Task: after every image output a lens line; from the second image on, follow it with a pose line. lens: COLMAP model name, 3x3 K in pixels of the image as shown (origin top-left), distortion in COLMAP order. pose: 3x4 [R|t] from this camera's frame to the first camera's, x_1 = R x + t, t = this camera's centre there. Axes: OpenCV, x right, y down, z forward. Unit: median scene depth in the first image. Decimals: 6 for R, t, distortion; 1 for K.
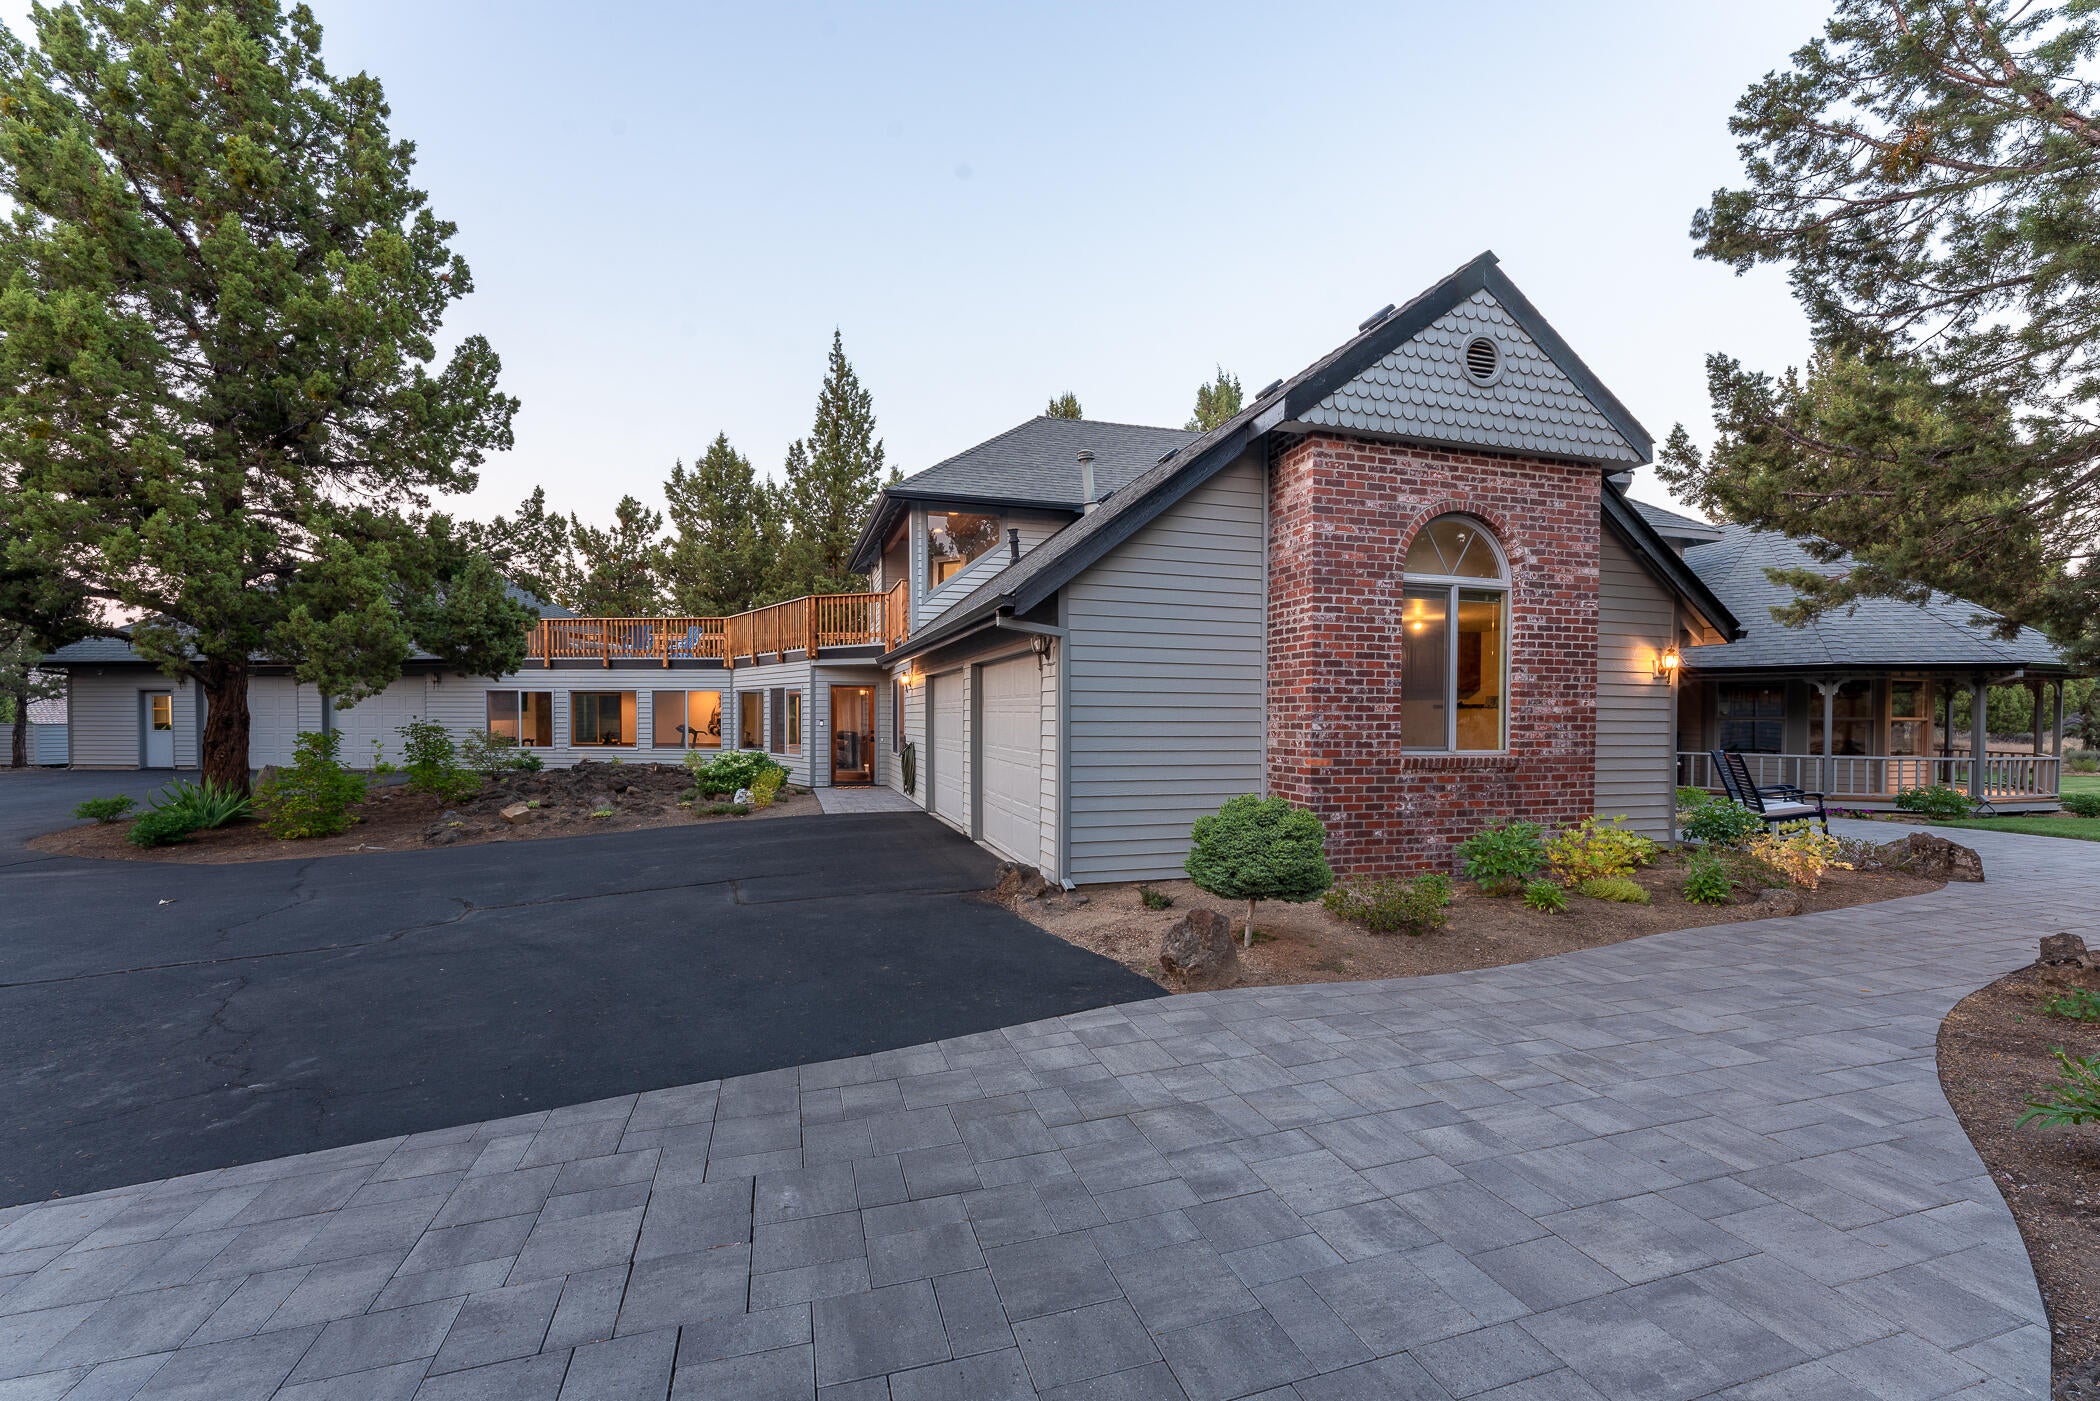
lens RADIAL K [[853.0, 0, 1016.4], [0, 853.0, 706.1], [0, 0, 1]] dist [-0.002177, -0.000422]
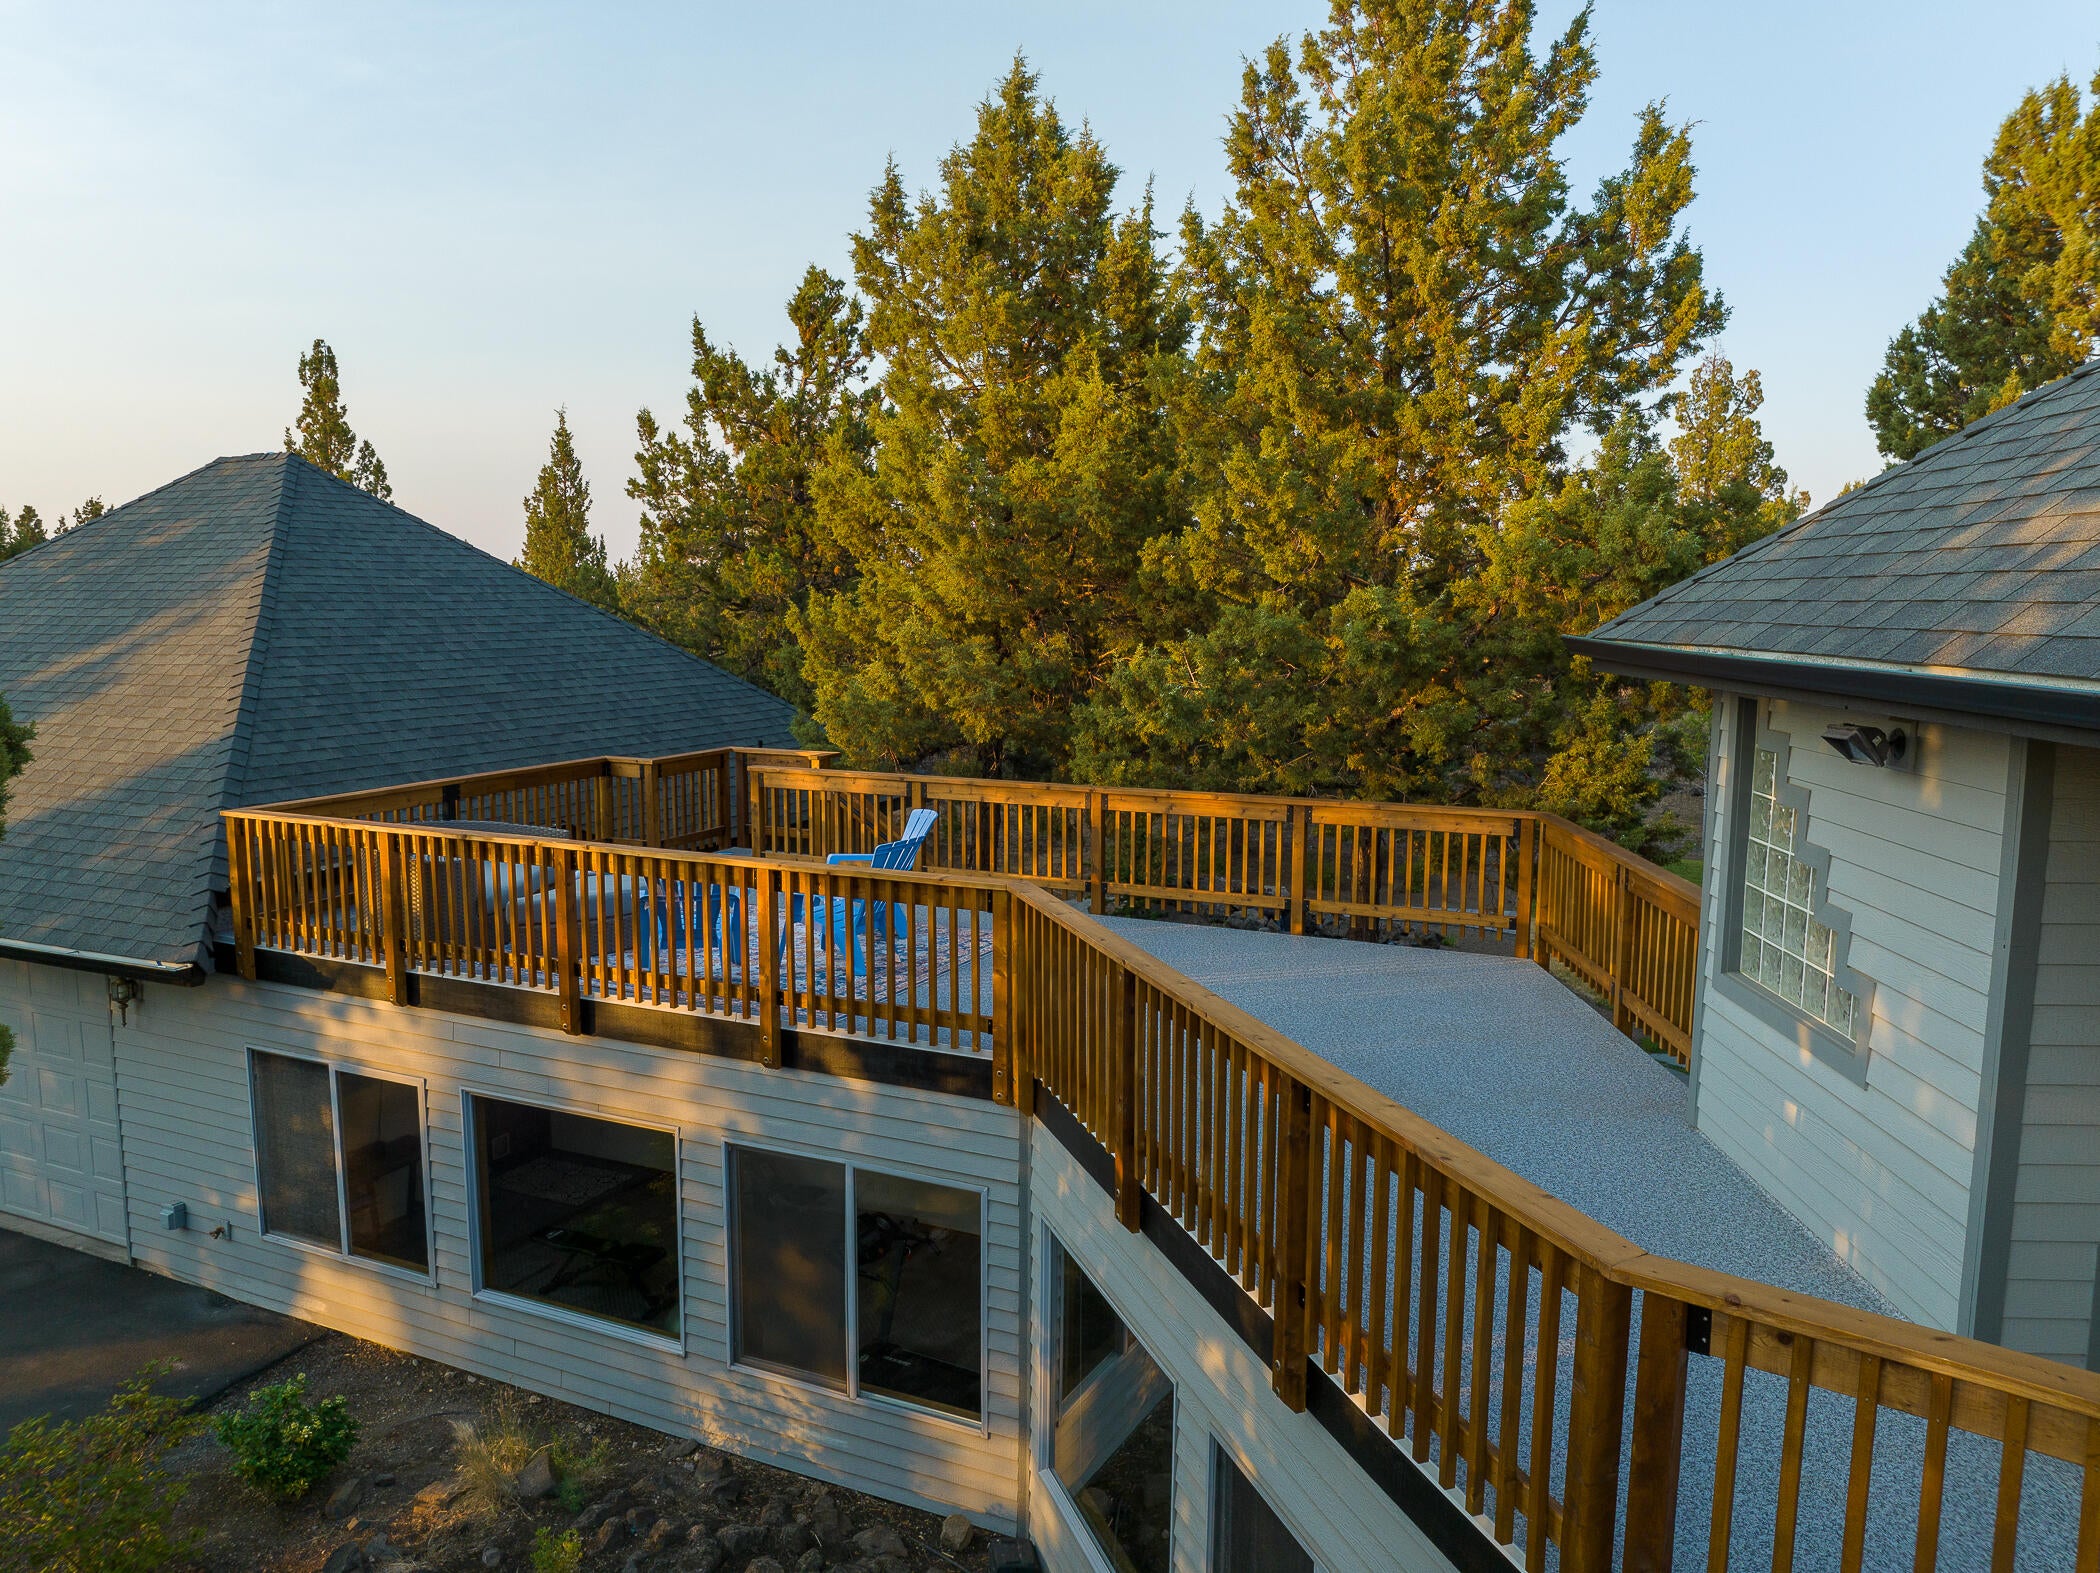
lens RADIAL K [[1477.3, 0, 1050.0], [0, 1477.3, 786.5], [0, 0, 1]] dist [-0.035373, 0.001744]
pose [[0.946956, 0.041665, -0.318652, -0.153376], [0.000751, 0.991270, 0.131847, -0.127398], [0.321364, -0.125092, 0.938657, 0.468739]]
